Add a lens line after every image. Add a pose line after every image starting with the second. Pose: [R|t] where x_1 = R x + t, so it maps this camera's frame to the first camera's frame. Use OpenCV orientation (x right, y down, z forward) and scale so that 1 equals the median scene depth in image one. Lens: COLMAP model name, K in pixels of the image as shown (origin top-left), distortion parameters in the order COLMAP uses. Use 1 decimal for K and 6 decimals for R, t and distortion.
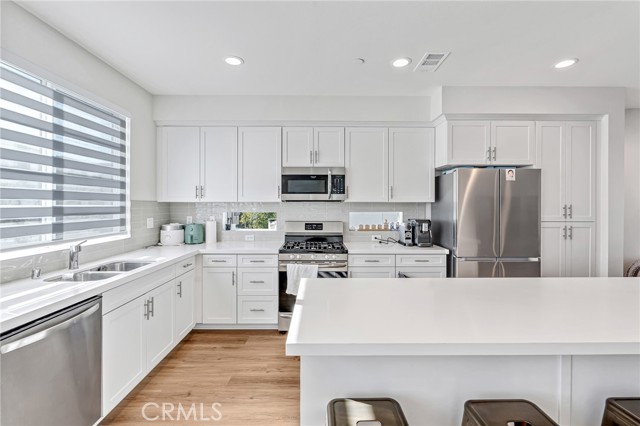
lens RADIAL K [[281.3, 0, 318.6], [0, 281.3, 208.2], [0, 0, 1]] dist [-0.004422, 0.000968]
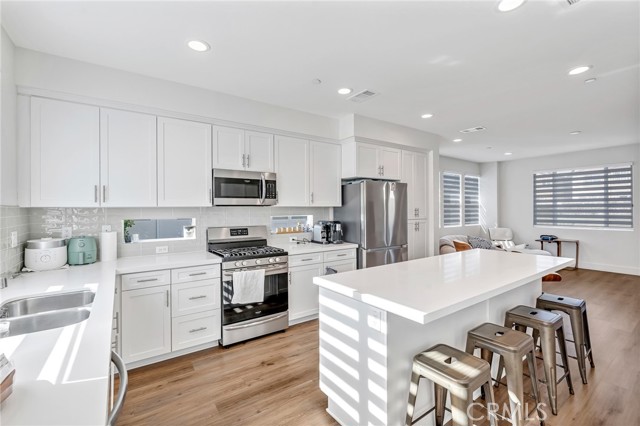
lens RADIAL K [[281.3, 0, 315.8], [0, 281.3, 210.9], [0, 0, 1]] dist [-0.004422, 0.000968]
pose [[0.826874, -0.011499, 0.562270, -0.377394], [0.014106, 0.999900, -0.000296, -0.003485], [-0.562210, 0.008177, 0.826954, 0.057730]]
